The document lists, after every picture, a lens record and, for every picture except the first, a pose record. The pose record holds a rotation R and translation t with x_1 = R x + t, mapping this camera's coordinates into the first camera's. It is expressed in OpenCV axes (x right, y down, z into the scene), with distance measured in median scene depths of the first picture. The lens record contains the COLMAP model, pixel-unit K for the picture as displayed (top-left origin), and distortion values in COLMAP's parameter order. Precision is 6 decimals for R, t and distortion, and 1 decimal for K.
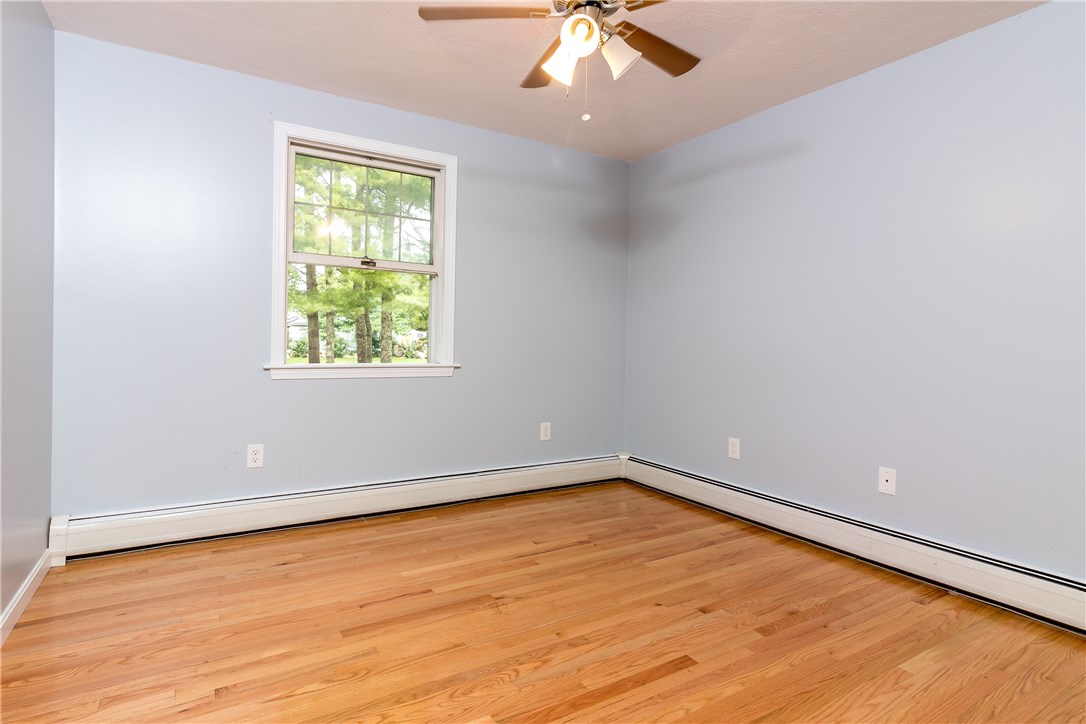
lens RADIAL K [[564.5, 0, 546.7], [0, 564.5, 349.4], [0, 0, 1]] dist [0.001310, 0.000326]
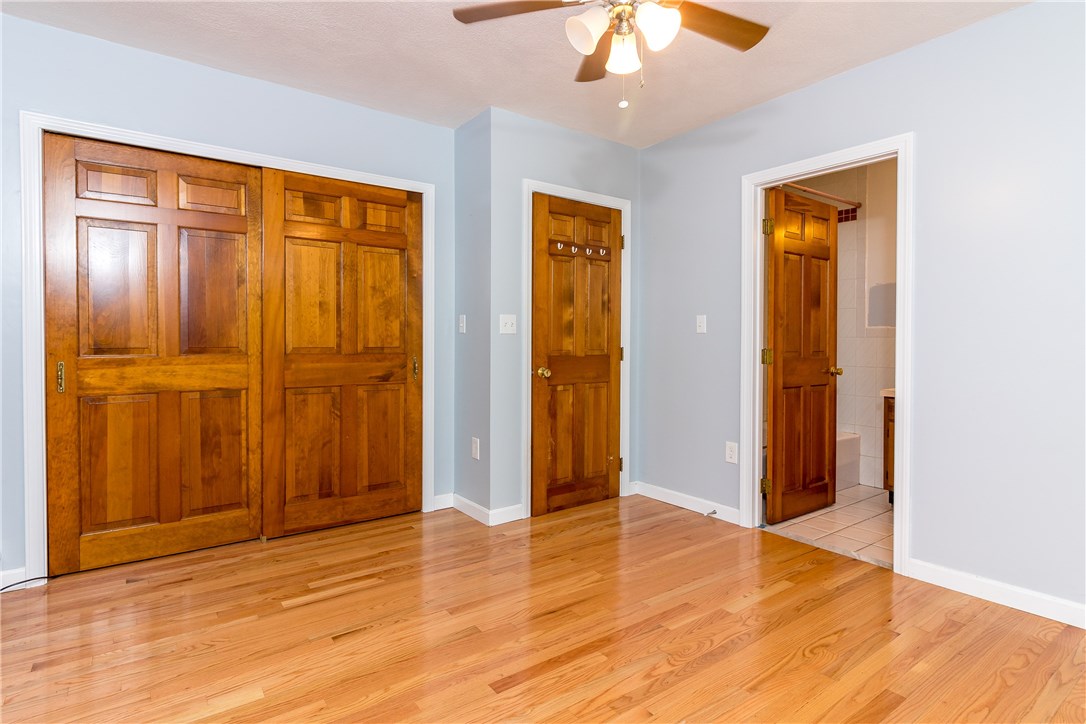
lens RADIAL K [[564.5, 0, 546.7], [0, 564.5, 349.4], [0, 0, 1]] dist [0.001310, 0.000326]
pose [[-0.995961, -0.024038, -0.086509, 0.272194], [-0.026522, 0.999265, 0.027676, -0.024867], [0.085780, 0.029859, -0.995867, 1.963814]]
